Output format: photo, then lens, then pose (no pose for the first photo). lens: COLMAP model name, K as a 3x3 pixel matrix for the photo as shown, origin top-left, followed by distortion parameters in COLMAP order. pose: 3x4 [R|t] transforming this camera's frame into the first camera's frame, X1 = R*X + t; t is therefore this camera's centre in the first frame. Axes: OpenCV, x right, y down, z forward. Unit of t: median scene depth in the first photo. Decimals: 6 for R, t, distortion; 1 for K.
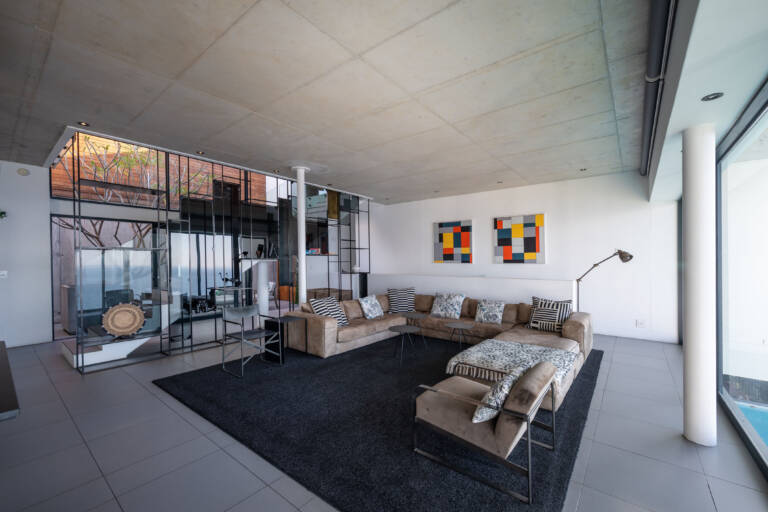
lens RADIAL K [[323.1, 0, 384.0], [0, 323.1, 256.0], [0, 0, 1]] dist [-0.000164, -0.000017]
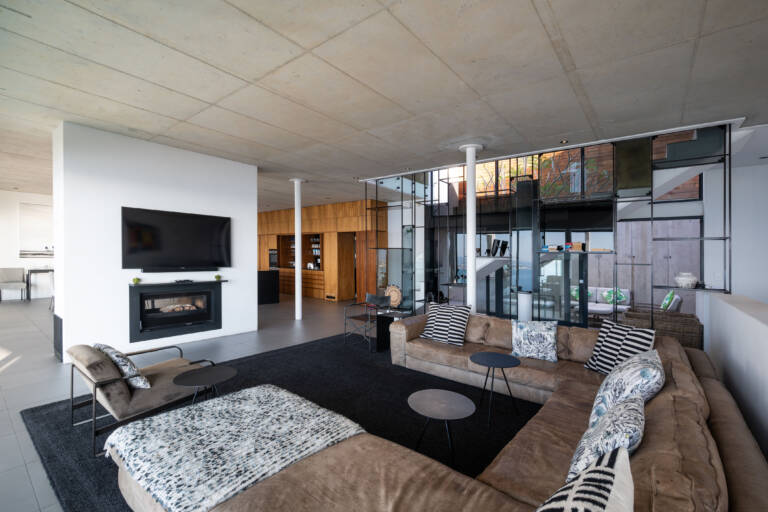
lens RADIAL K [[337.7, 0, 384.0], [0, 337.7, 256.0], [0, 0, 1]] dist [-0.029868, -0.000006]
pose [[-0.000478, 0.003246, -0.999995, 0.635943], [-0.004093, 0.999986, 0.003248, 0.008213], [0.999992, 0.004094, -0.000464, 0.812539]]
